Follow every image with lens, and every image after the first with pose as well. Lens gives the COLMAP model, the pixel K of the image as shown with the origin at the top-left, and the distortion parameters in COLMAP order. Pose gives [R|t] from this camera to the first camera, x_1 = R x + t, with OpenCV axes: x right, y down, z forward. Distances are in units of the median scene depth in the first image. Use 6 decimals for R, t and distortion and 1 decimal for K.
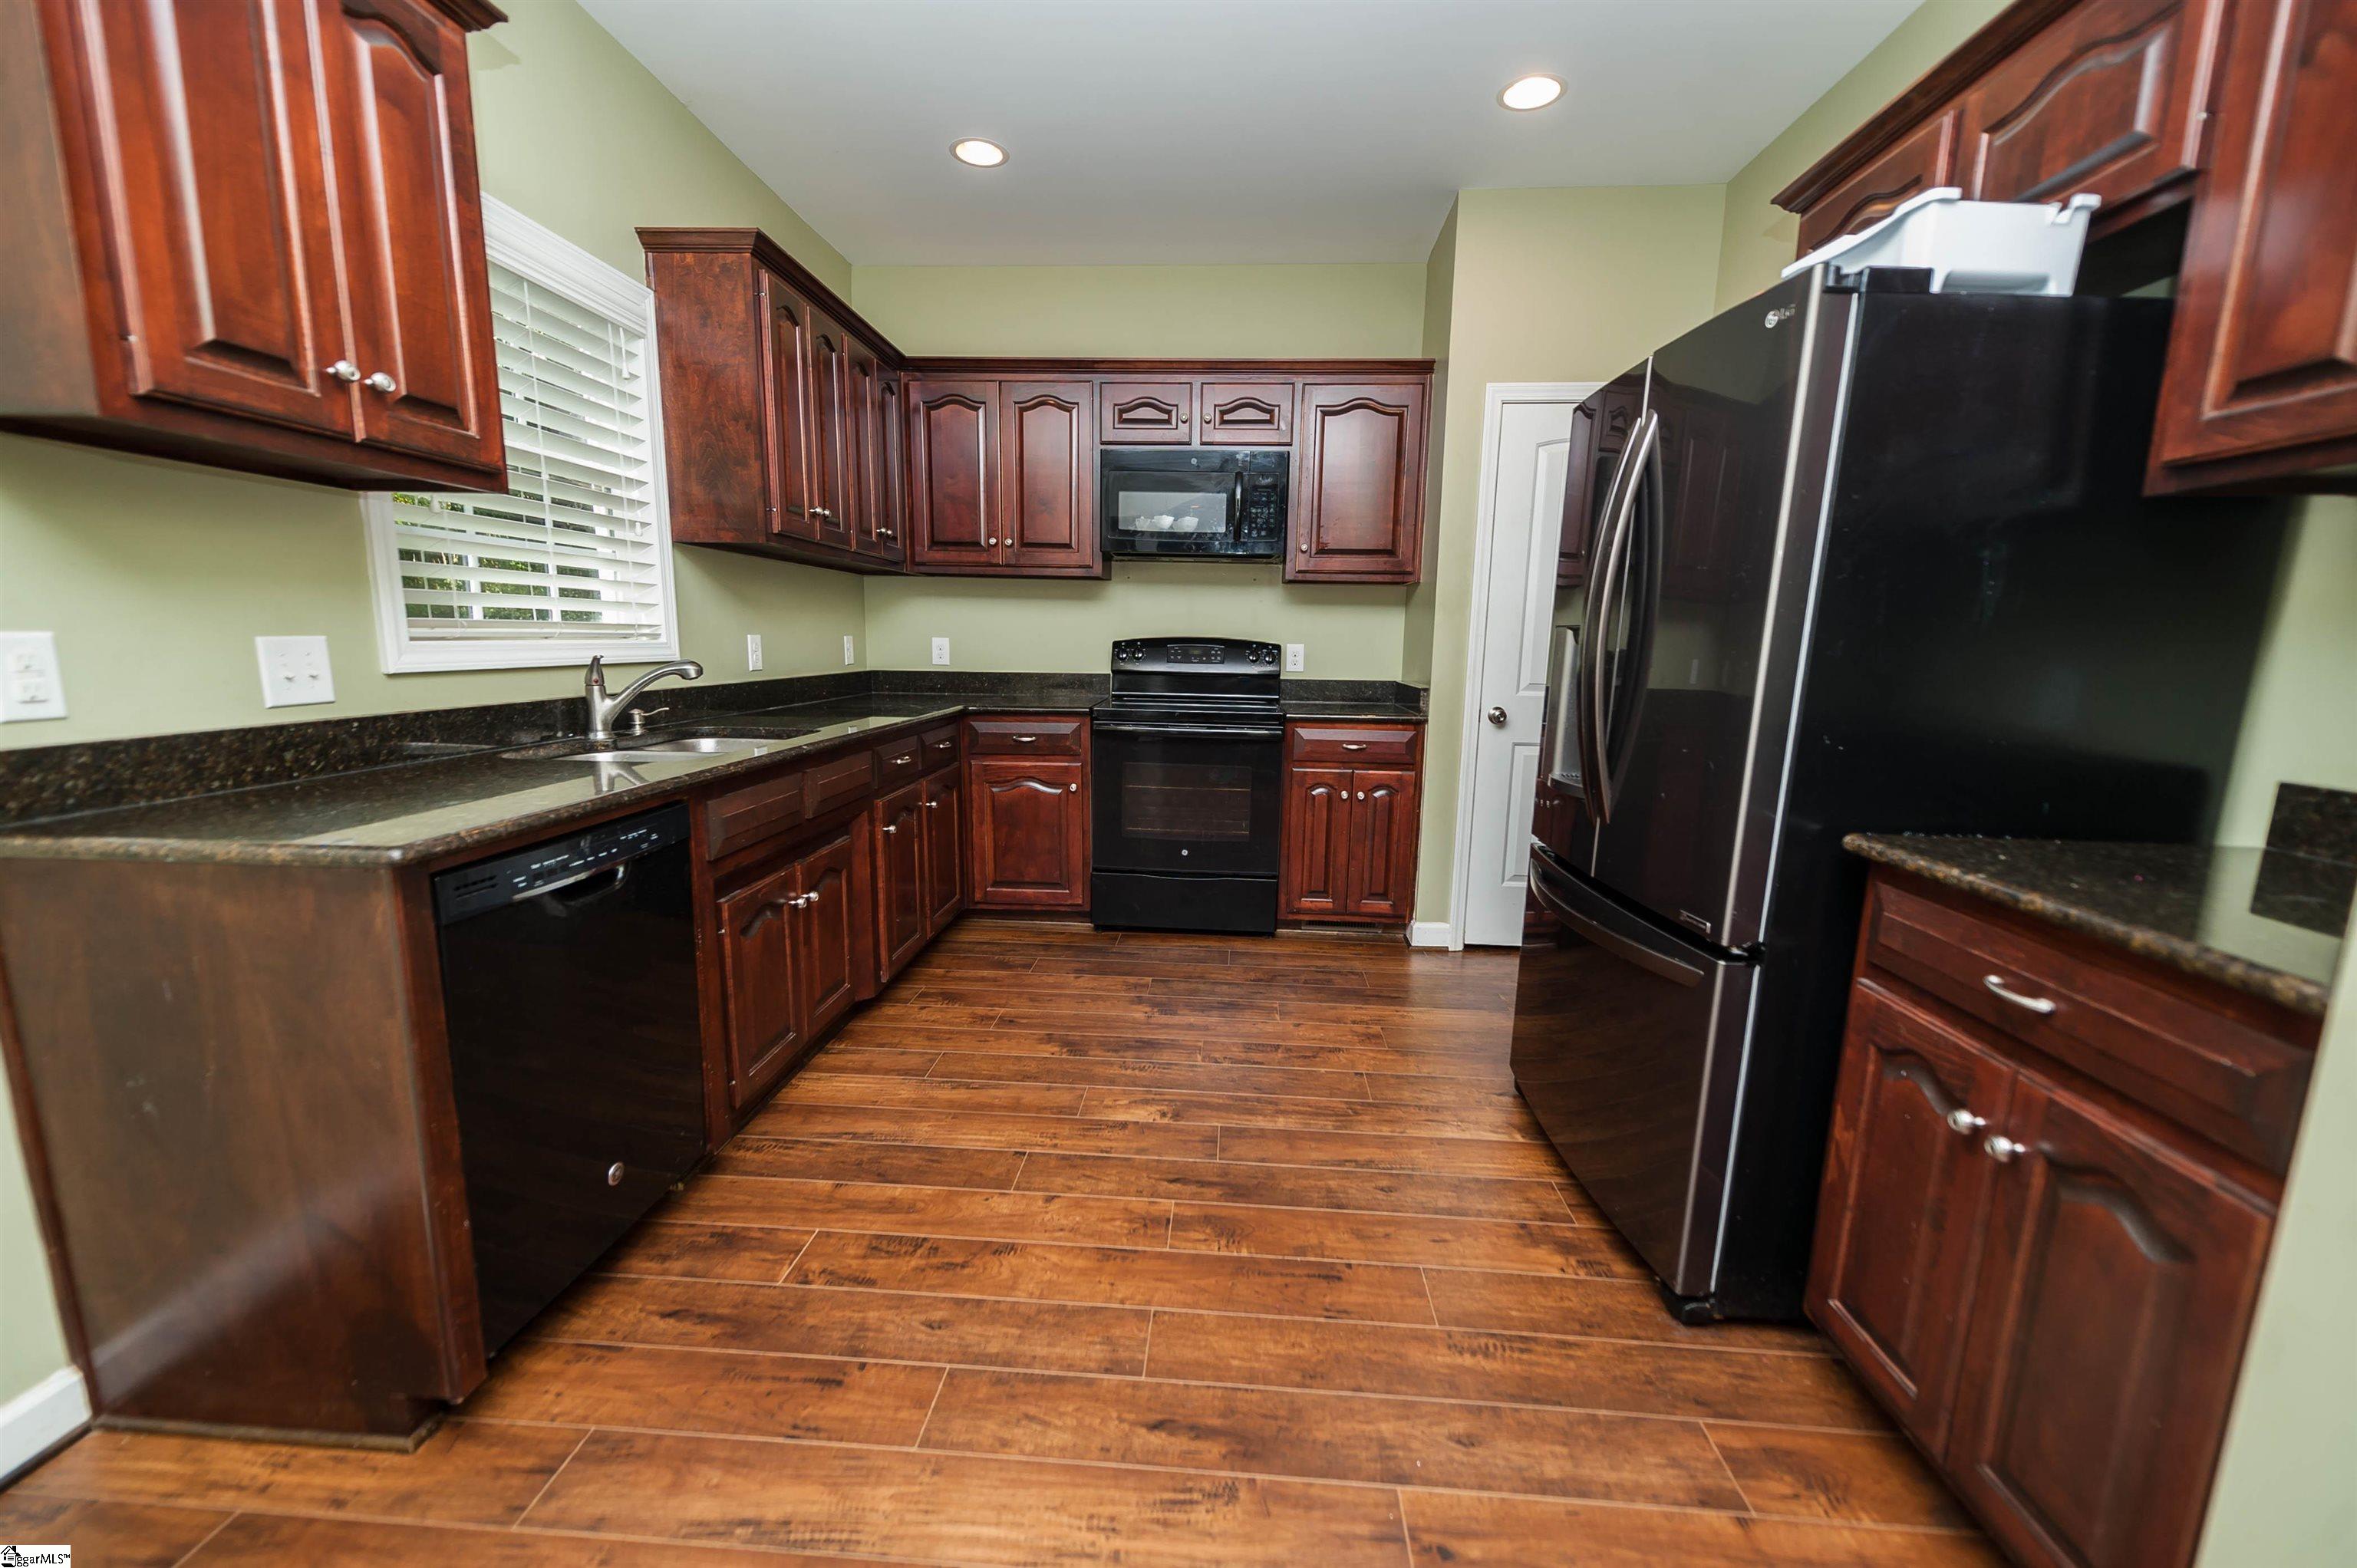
lens RADIAL K [[937.9, 0, 1176.0], [0, 937.9, 793.8], [0, 0, 1]] dist [0.016931, -0.000135]
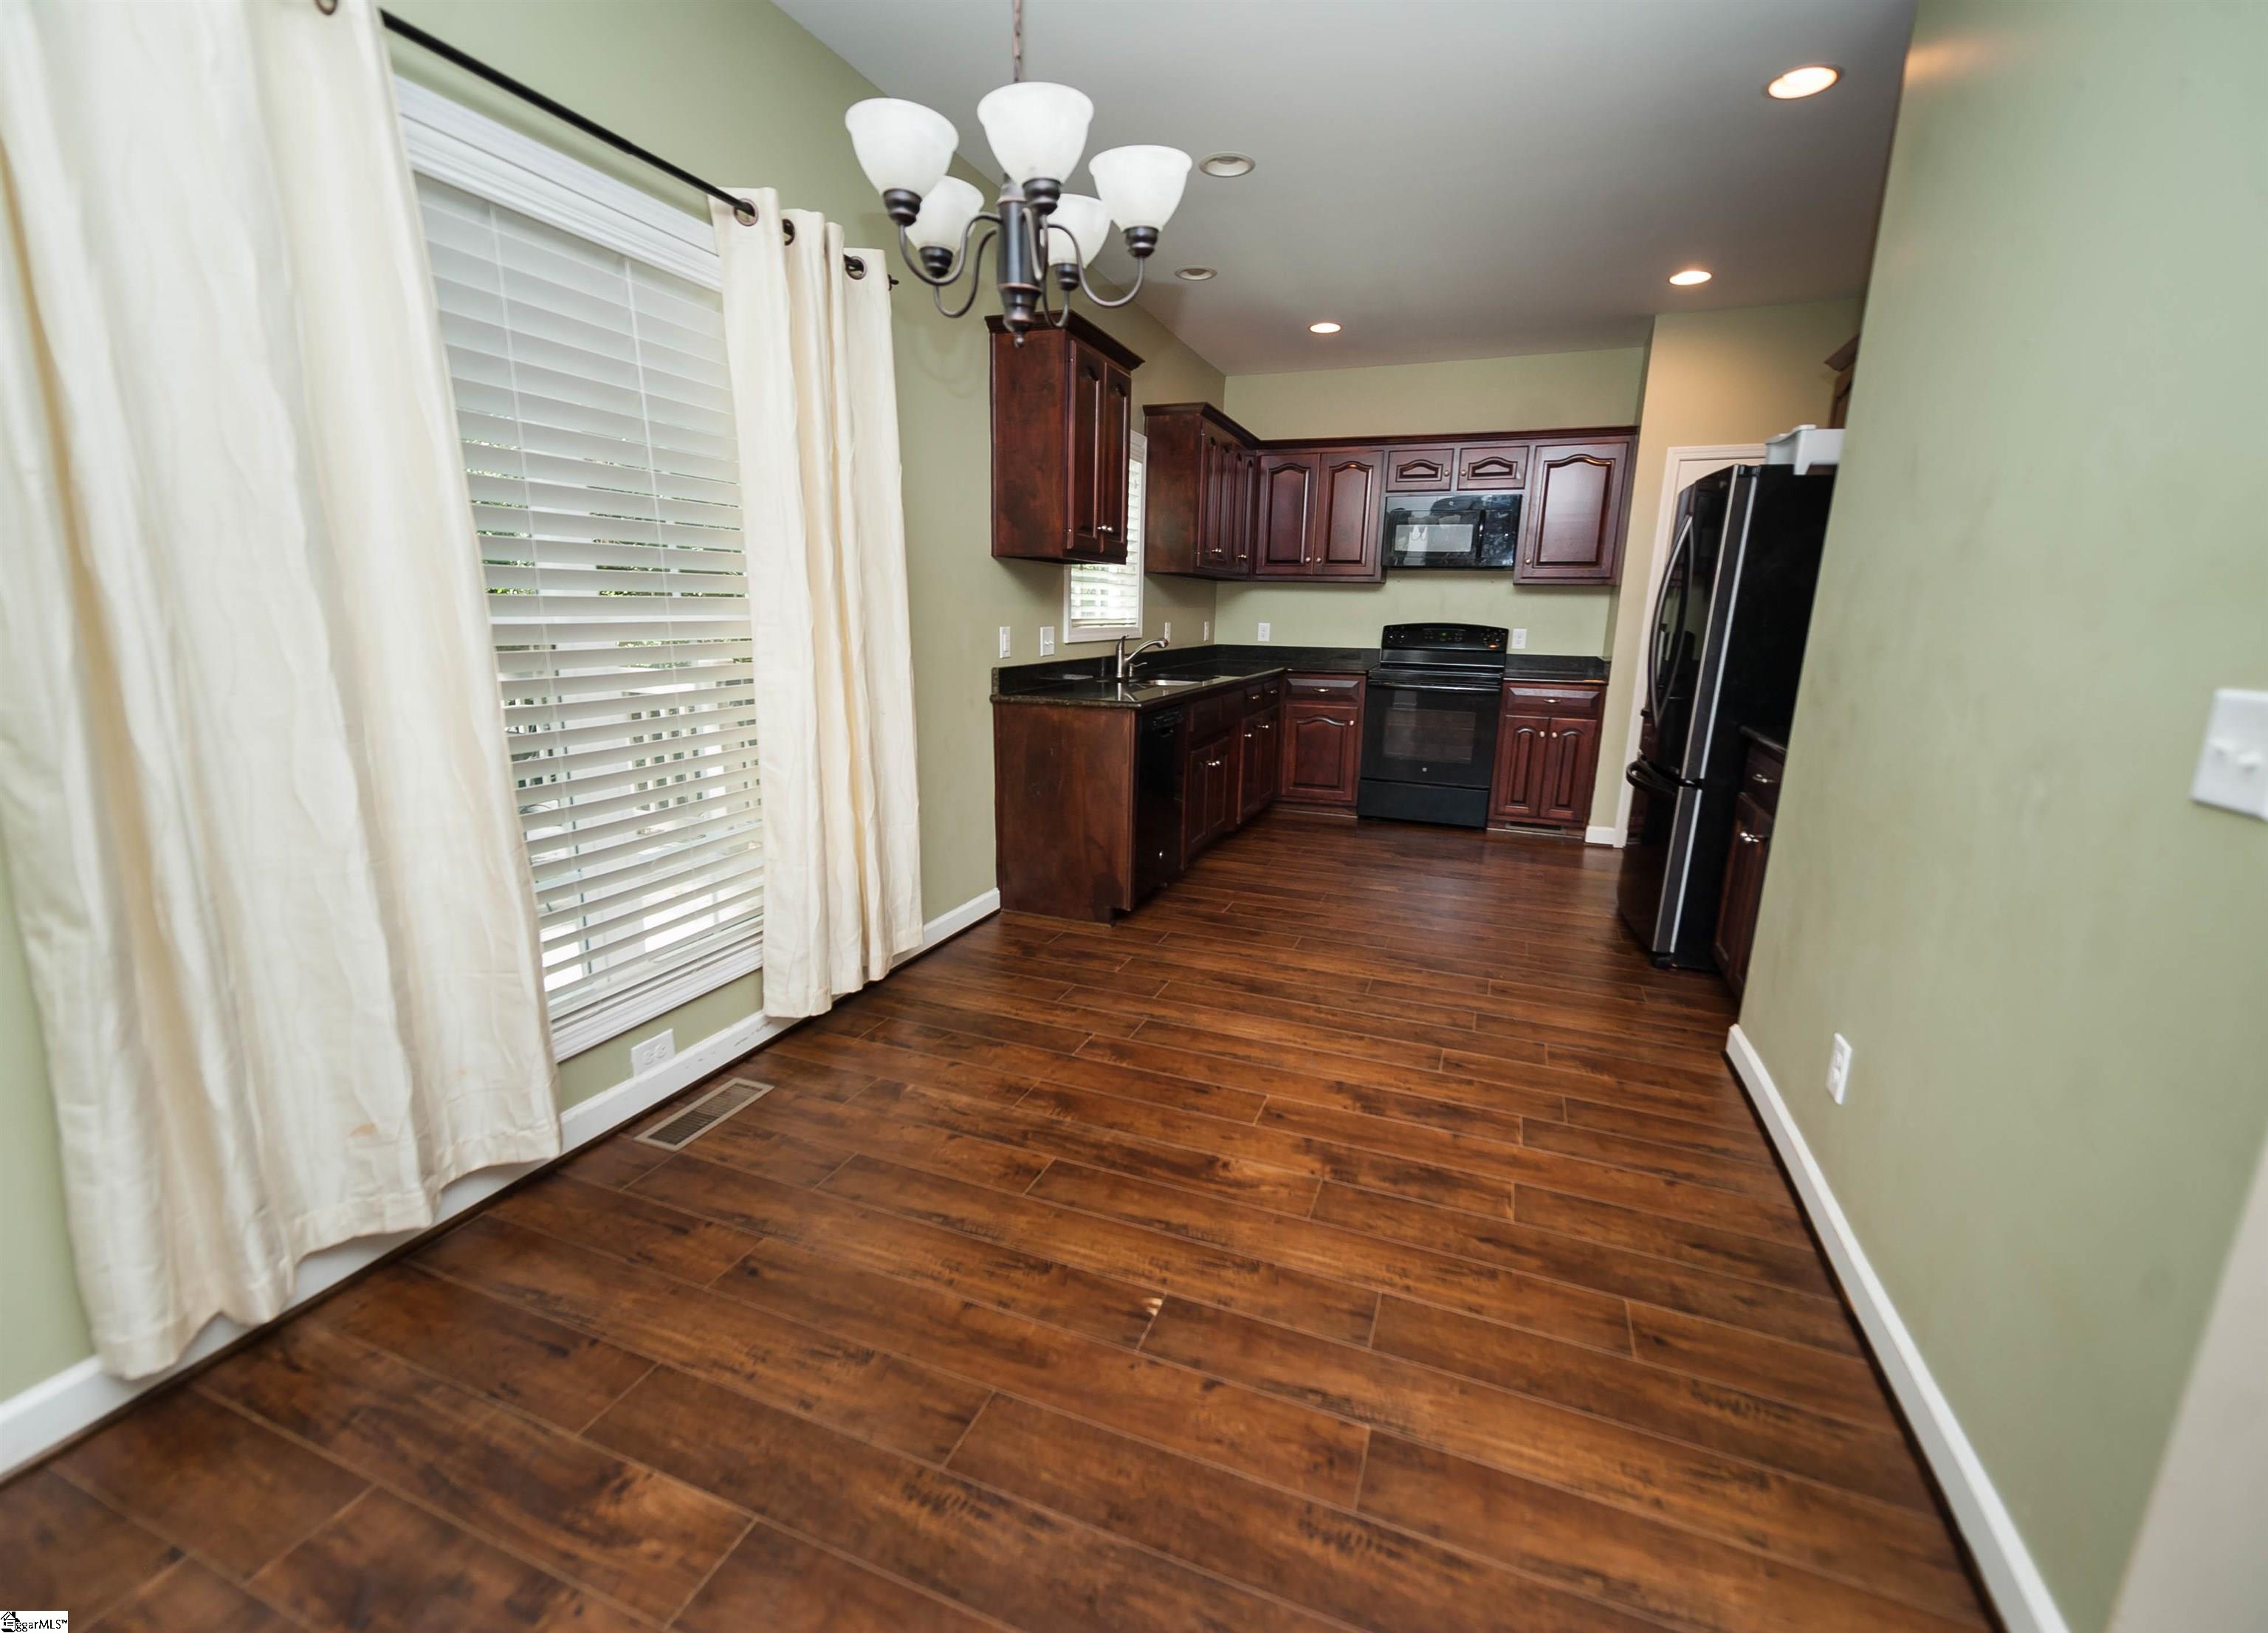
lens RADIAL K [[959.5, 0, 1133.7], [0, 959.5, 826.7], [0, 0, 1]] dist [0.021667, -0.000027]
pose [[0.954567, 0.069072, -0.289881, 0.018980], [-0.053602, 0.996699, 0.060982, 0.093161], [0.293136, -0.042673, 0.955118, -0.666426]]
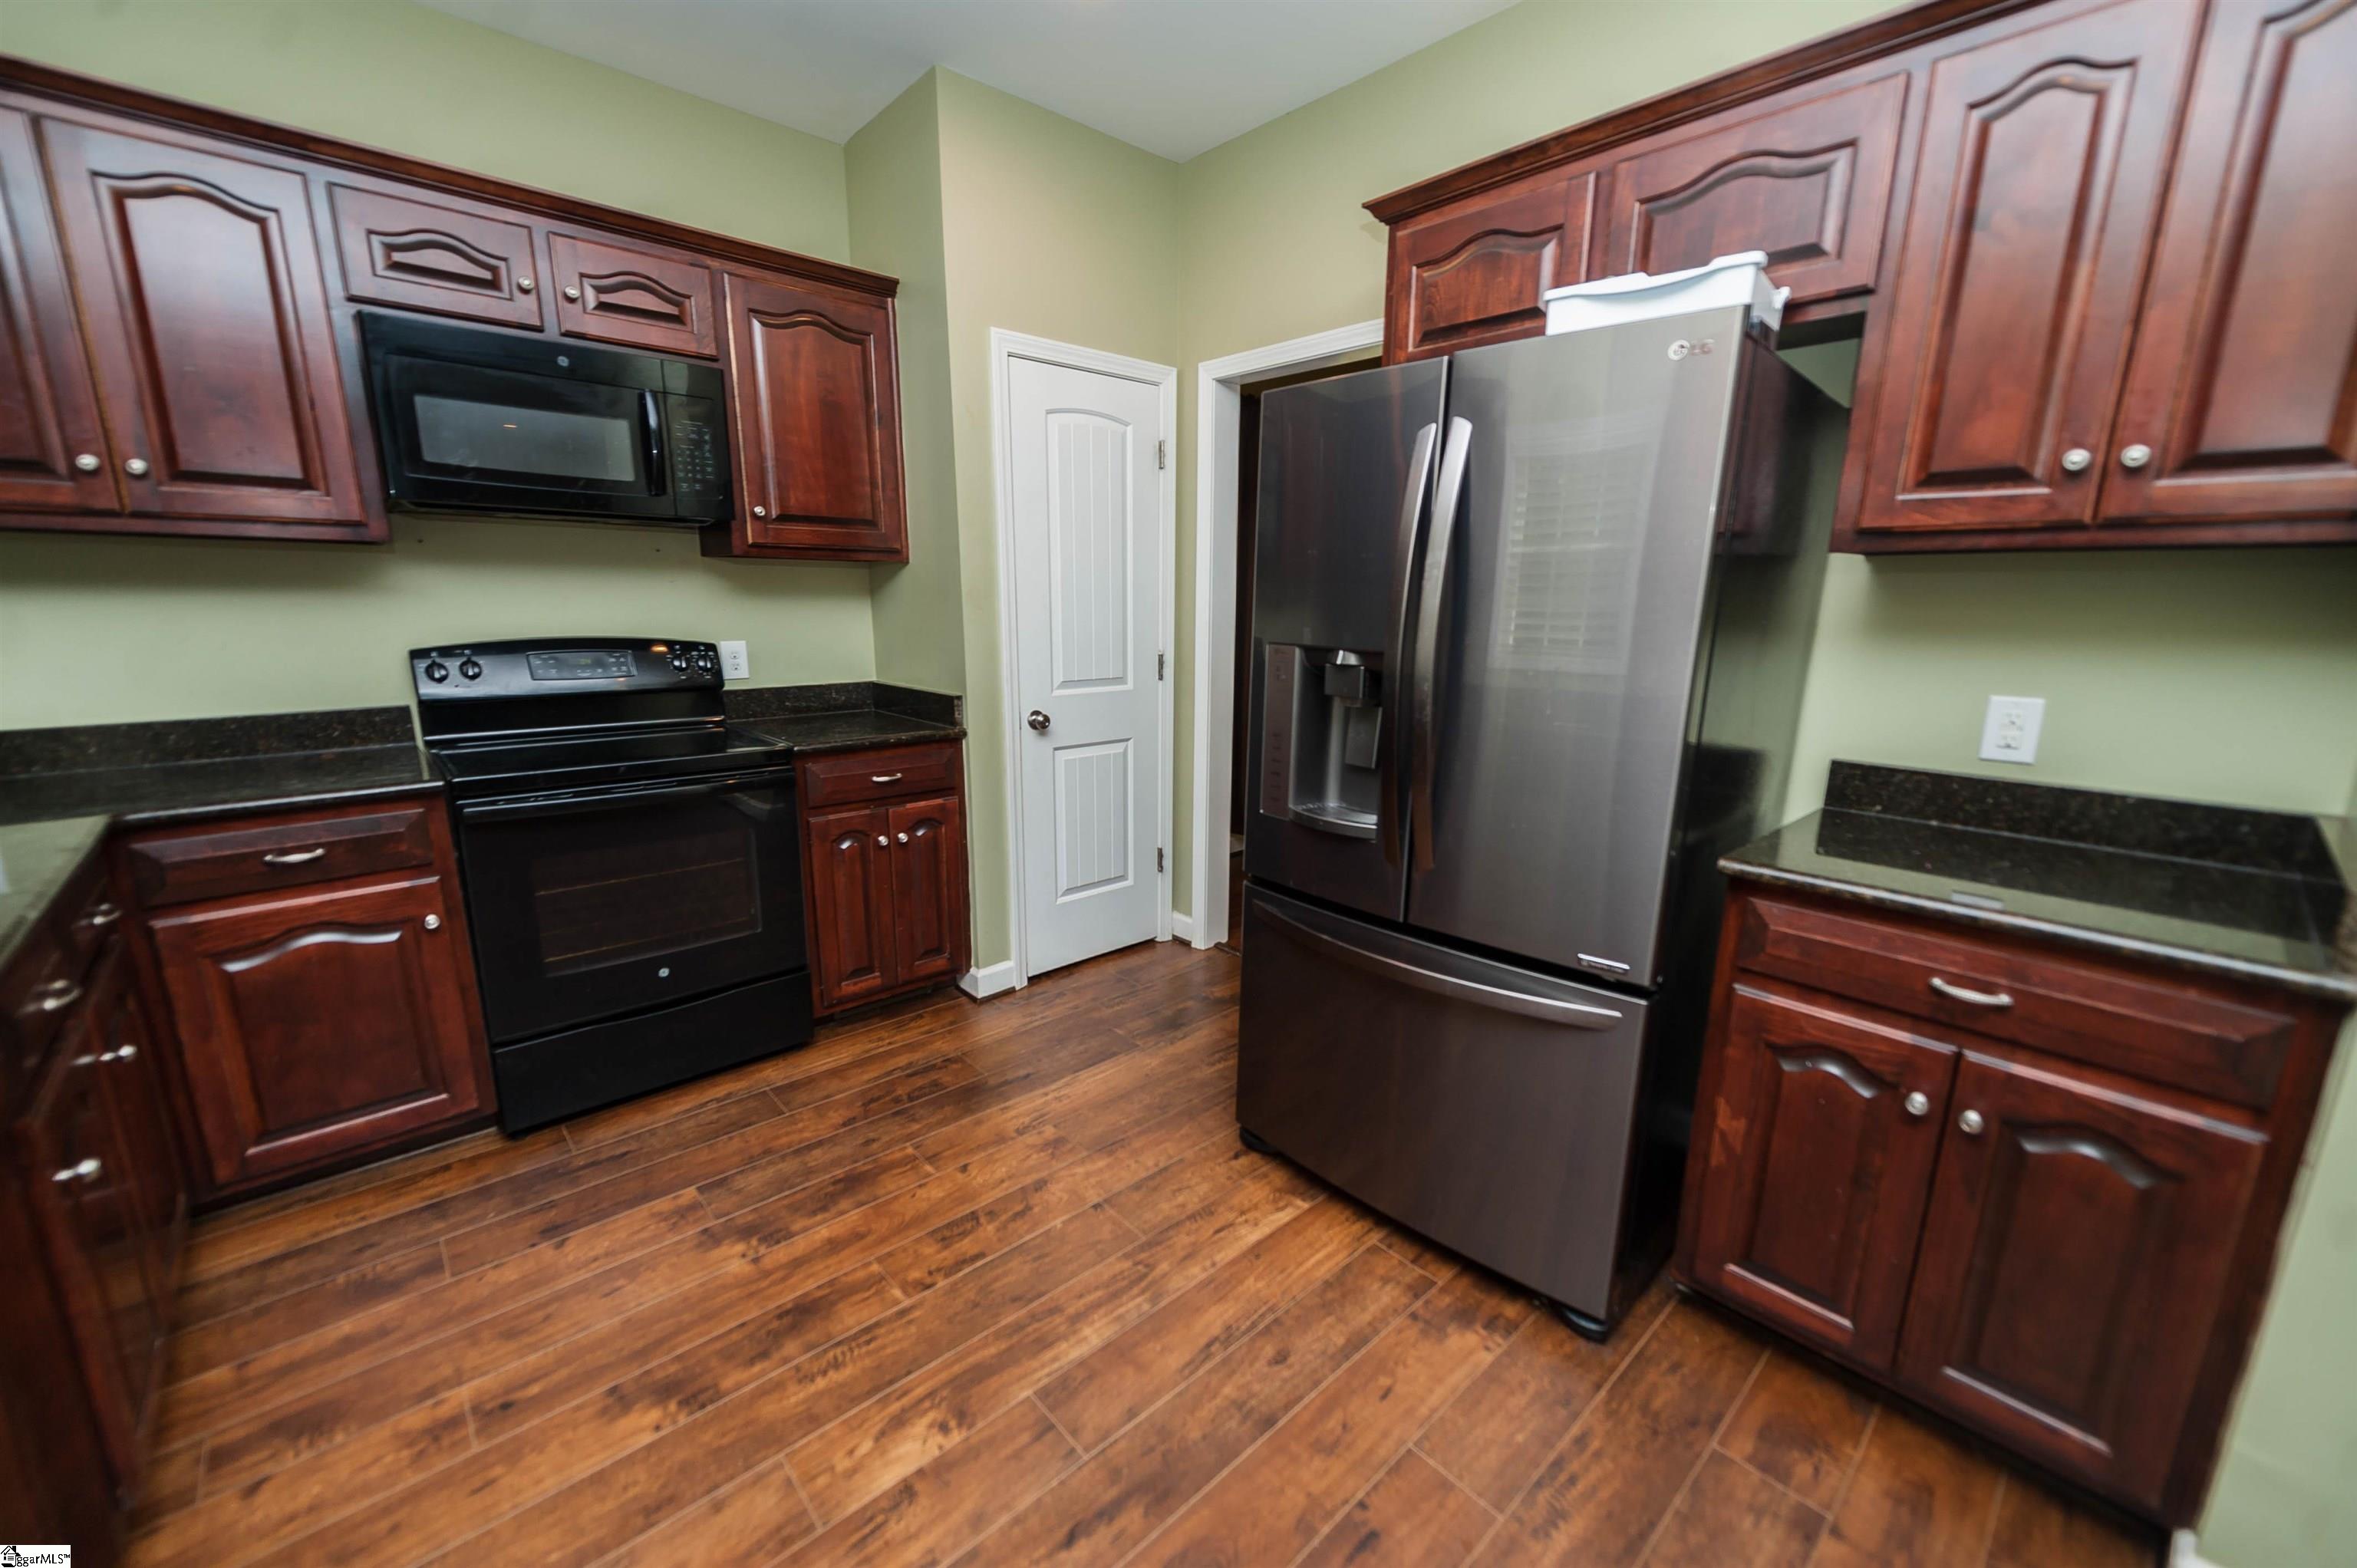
lens RADIAL K [[924.0, 0, 1180.9], [0, 924.0, 796.4], [0, 0, 1]] dist [0.016939, -0.007325]
pose [[0.691699, -0.165905, 0.702871, -0.196090], [0.123739, 0.986089, 0.110984, -0.096310], [-0.711506, 0.010205, 0.702606, 0.305999]]
